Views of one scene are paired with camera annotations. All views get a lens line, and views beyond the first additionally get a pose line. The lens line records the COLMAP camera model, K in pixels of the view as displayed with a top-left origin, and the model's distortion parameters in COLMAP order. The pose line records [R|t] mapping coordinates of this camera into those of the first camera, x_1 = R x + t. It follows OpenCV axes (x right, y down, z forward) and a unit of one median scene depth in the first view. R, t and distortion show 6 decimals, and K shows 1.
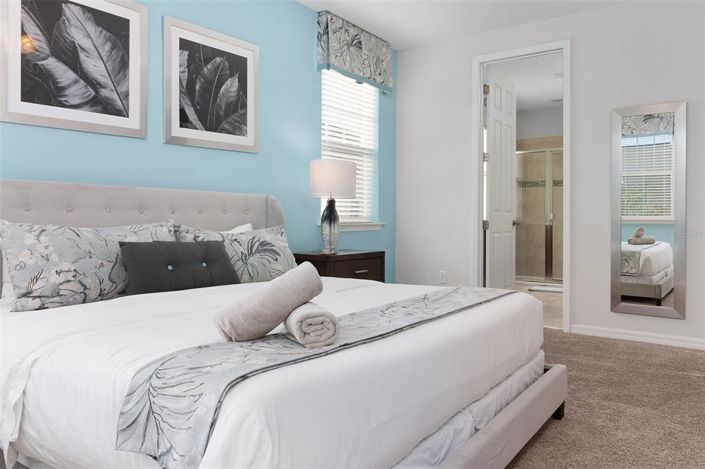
lens RADIAL K [[528.7, 0, 349.2], [0, 528.7, 217.7], [0, 0, 1]] dist [-0.000683, 0.001222]
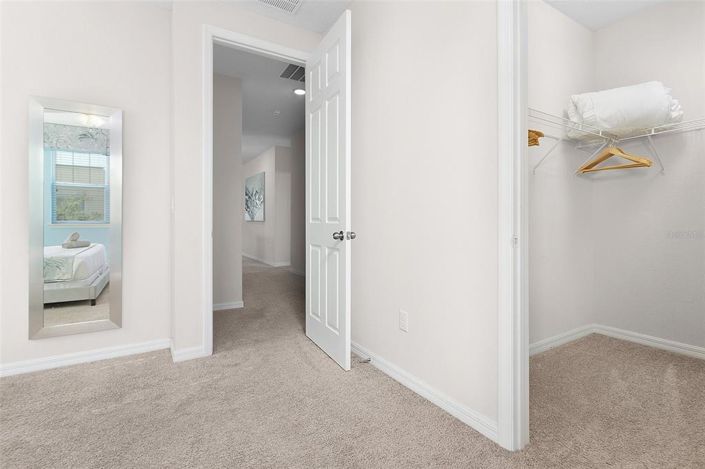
lens RADIAL K [[338.0, 0, 356.8], [0, 338.0, 221.8], [0, 0, 1]] dist [0.012820, 0.000150]
pose [[0.376145, -0.001097, 0.926560, 0.135267], [0.003577, 0.999994, -0.000268, -0.002571], [-0.926554, 0.003416, 0.376146, 0.226471]]
